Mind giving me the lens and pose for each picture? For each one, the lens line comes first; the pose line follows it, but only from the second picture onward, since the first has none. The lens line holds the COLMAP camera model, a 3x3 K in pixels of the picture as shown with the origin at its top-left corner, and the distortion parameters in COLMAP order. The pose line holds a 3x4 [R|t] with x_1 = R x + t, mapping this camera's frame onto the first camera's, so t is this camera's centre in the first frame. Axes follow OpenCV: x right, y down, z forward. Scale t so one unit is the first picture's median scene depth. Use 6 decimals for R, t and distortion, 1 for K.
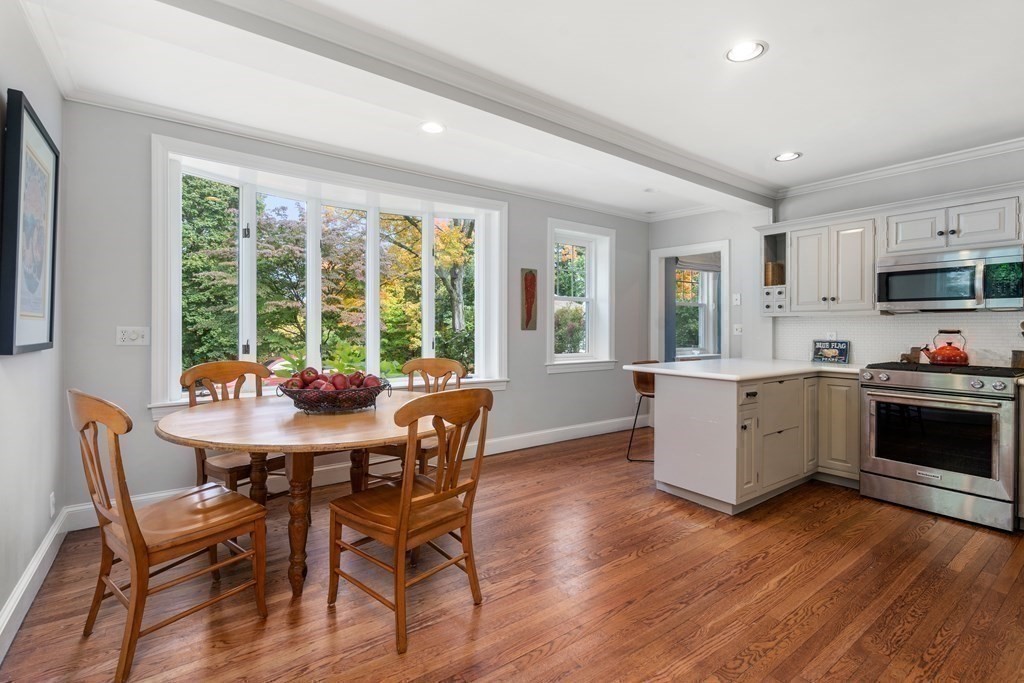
lens RADIAL K [[471.0, 0, 505.6], [0, 471.0, 328.8], [0, 0, 1]] dist [-0.002005, 0.000320]
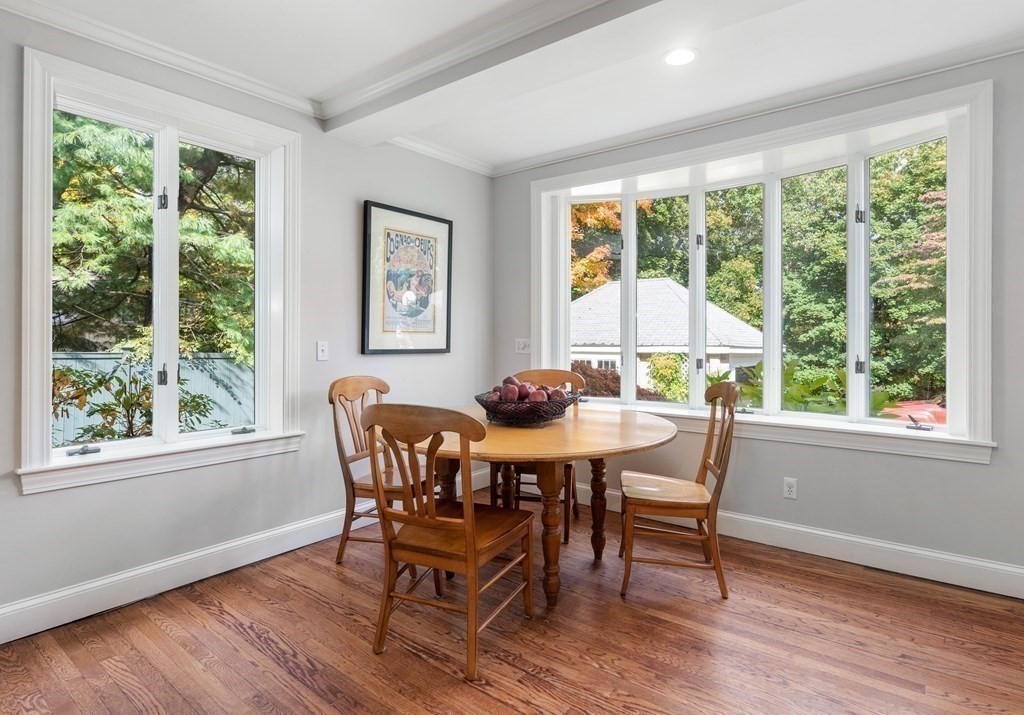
lens RADIAL K [[532.9, 0, 513.5], [0, 532.9, 335.7], [0, 0, 1]] dist [-0.000115, -0.000555]
pose [[0.301029, -0.011291, -0.953548, 0.507625], [-0.004165, 0.999905, -0.013155, 0.006292], [0.953606, 0.007931, 0.300954, 0.481842]]
